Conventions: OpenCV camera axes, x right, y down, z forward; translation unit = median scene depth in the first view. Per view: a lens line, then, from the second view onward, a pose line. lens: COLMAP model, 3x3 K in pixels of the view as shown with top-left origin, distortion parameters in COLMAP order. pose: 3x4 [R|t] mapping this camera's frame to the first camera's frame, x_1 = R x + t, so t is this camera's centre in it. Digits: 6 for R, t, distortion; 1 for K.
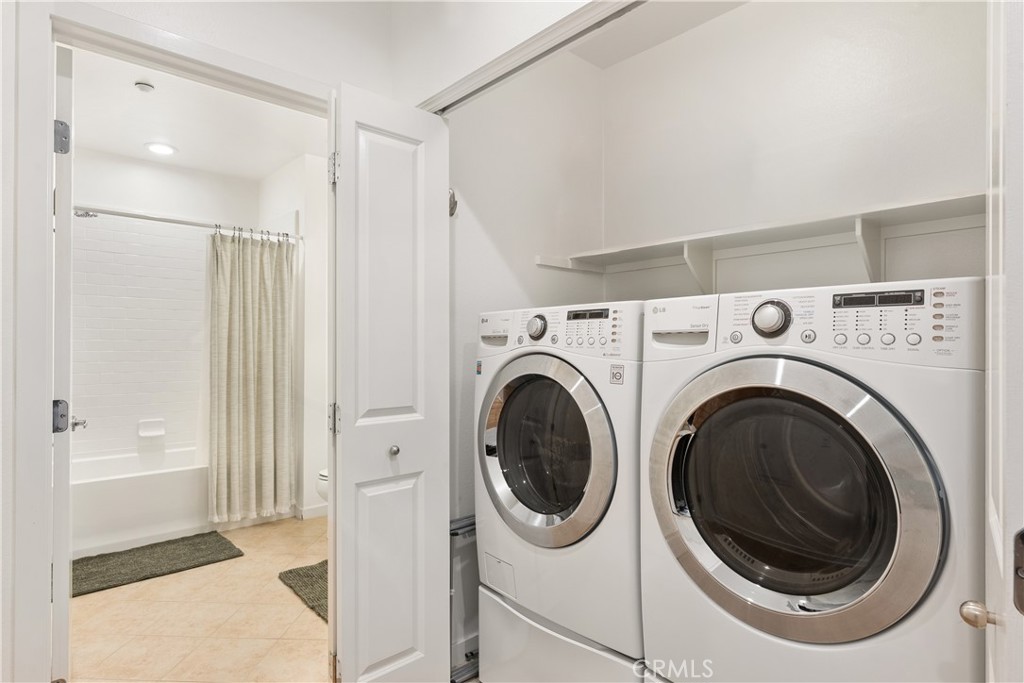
lens RADIAL K [[560.5, 0, 512.2], [0, 560.5, 350.9], [0, 0, 1]] dist [0.002372, 0.000160]
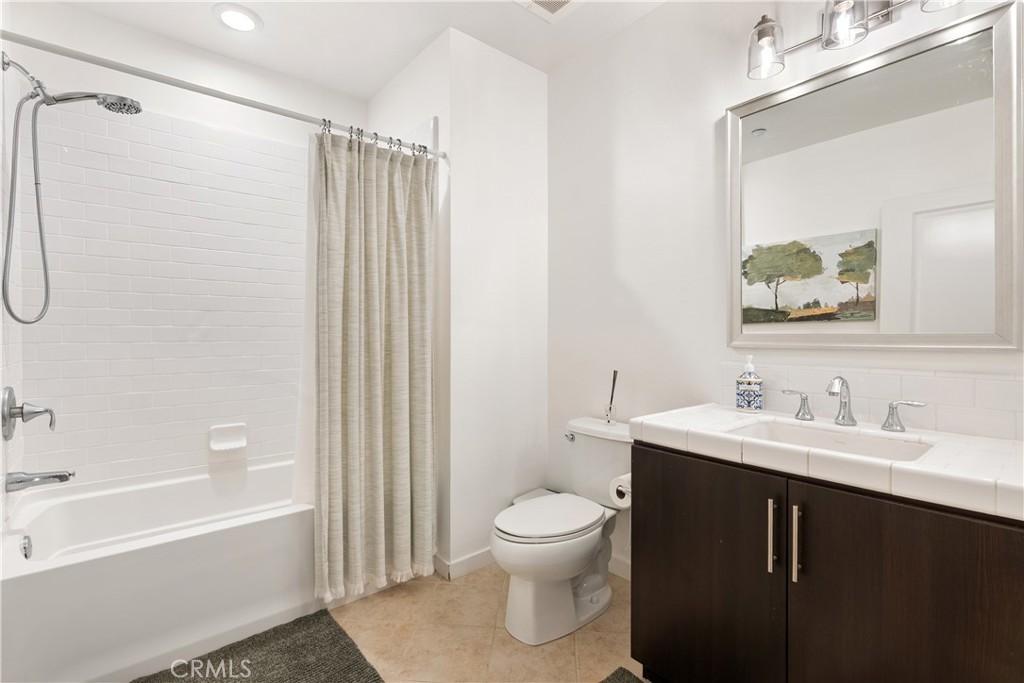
lens RADIAL K [[467.1, 0, 512.0], [0, 467.1, 339.5], [0, 0, 1]] dist [-0.006775, 0.001927]
pose [[0.998998, 0.002913, -0.044665, -0.288334], [-0.002191, 0.999866, 0.016222, 0.008892], [0.044707, -0.016108, 0.998870, 0.476895]]
